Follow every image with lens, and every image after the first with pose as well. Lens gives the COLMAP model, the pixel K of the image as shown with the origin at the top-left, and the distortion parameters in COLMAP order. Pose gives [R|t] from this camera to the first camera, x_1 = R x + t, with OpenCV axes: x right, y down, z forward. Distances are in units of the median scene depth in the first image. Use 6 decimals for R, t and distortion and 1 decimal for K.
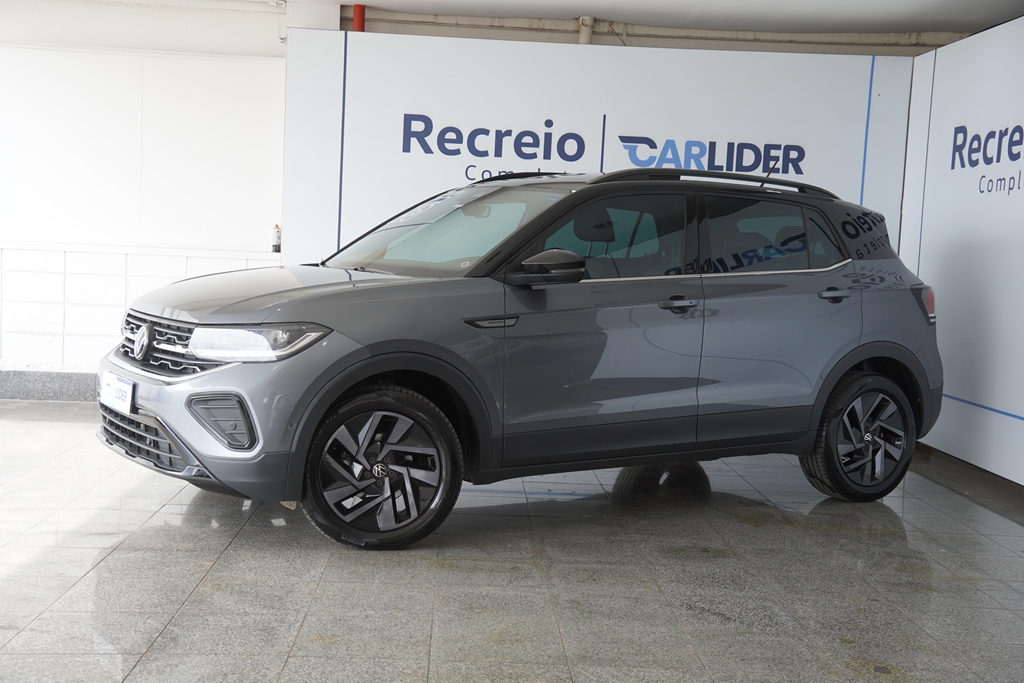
lens RADIAL K [[1261.5, 0, 512.0], [0, 1261.5, 341.5], [0, 0, 1]] dist [0.135658, 0.042816]
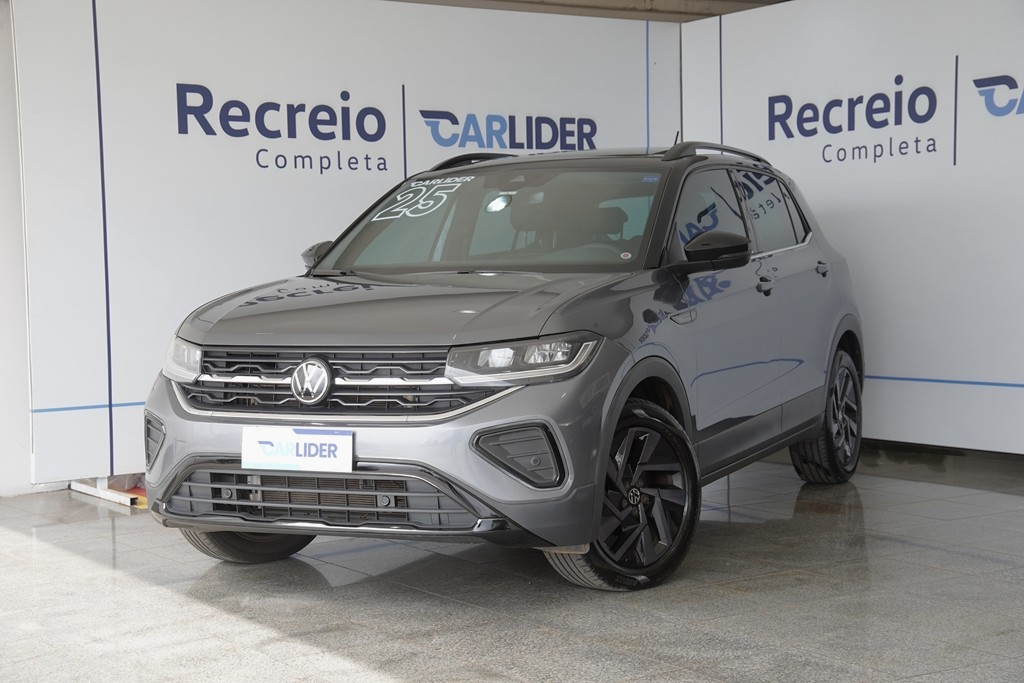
lens RADIAL K [[1614.9, 0, 512.0], [0, 1614.9, 341.5], [0, 0, 1]] dist [0.268503, 0.260385]
pose [[0.847101, -0.091768, 0.523449, -0.444289], [0.101999, 0.994741, 0.009327, -0.013297], [-0.521552, 0.045490, 0.852006, 0.055816]]
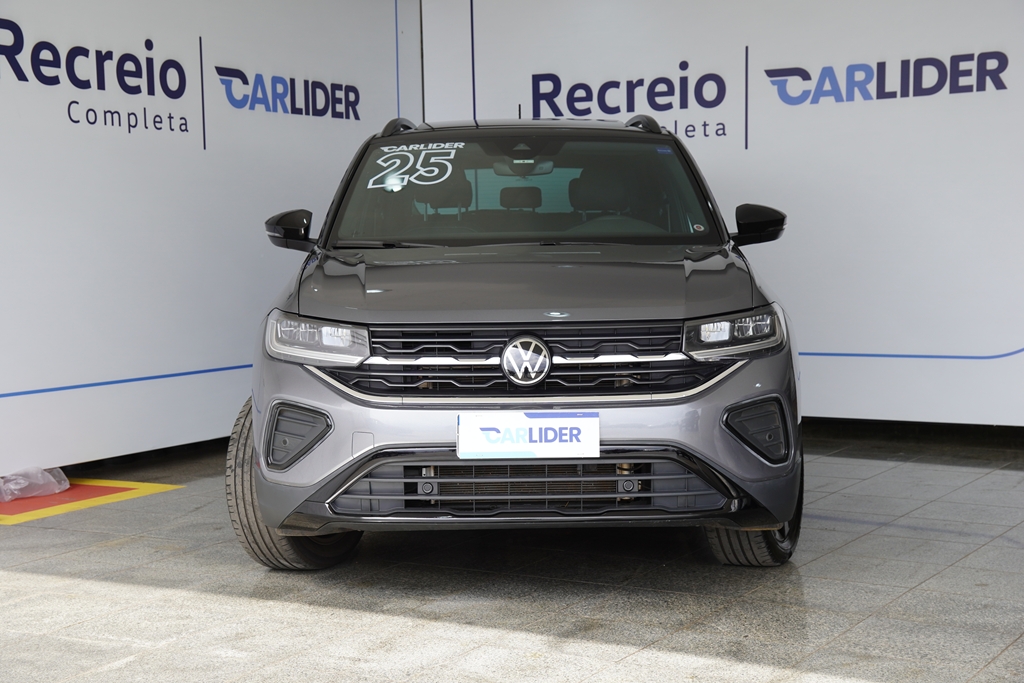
lens RADIAL K [[1625.2, 0, 512.0], [0, 1625.2, 341.5], [0, 0, 1]] dist [0.197318, 0.879431]
pose [[0.538098, -0.112914, 0.835285, -0.667474], [0.104764, 0.992262, 0.066644, -0.045914], [-0.836346, 0.051647, 0.545764, 0.320666]]
